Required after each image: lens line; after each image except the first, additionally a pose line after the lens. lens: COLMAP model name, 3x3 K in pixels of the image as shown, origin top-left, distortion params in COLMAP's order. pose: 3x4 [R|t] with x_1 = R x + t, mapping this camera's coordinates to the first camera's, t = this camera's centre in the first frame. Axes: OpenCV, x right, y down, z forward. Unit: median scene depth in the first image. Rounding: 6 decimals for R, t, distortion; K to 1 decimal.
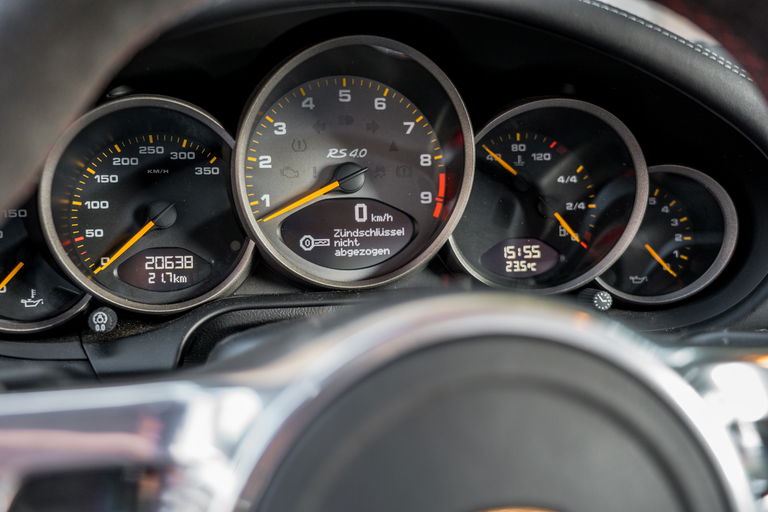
lens RADIAL K [[930.0, 0, 384.0], [0, 930.0, 256.0], [0, 0, 1]] dist [0.000562, 0.000807]
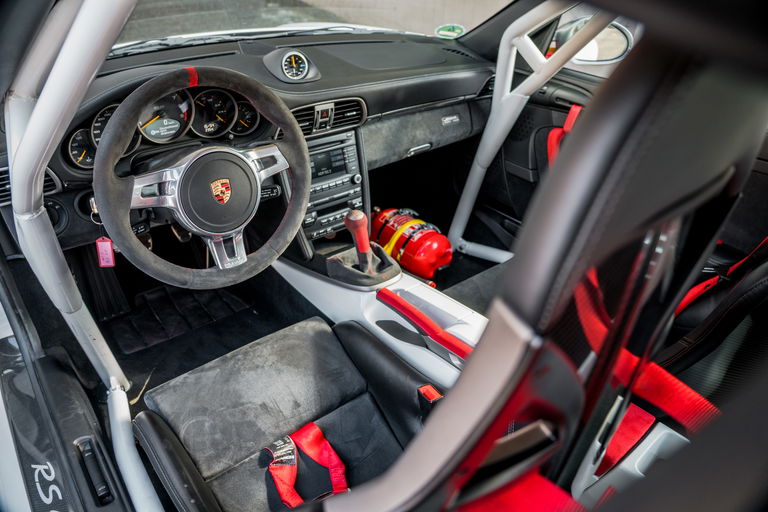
lens RADIAL K [[531.3, 0, 383.9], [0, 531.3, 262.3], [0, 0, 1]] dist [-0.143099, 0.076151]
pose [[0.880449, -0.230582, 0.414296, -0.242528], [0.078926, 0.932867, 0.351468, -0.182108], [-0.467525, -0.276751, 0.839541, -1.342531]]
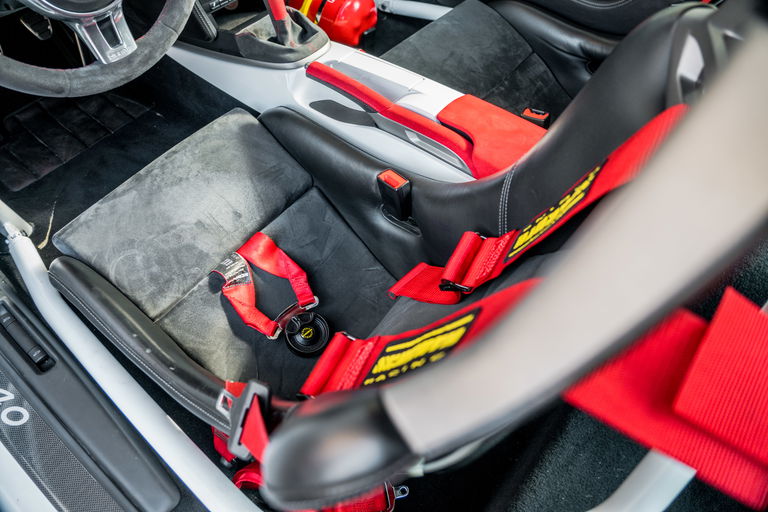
lens RADIAL K [[531.3, 0, 383.9], [0, 531.3, 262.3], [0, 0, 1]] dist [-0.143099, 0.076151]
pose [[0.761799, -0.515827, 0.391899, -0.224764], [0.106322, 0.696310, 0.709823, -0.086347], [-0.639029, -0.499074, 0.585292, -1.108296]]
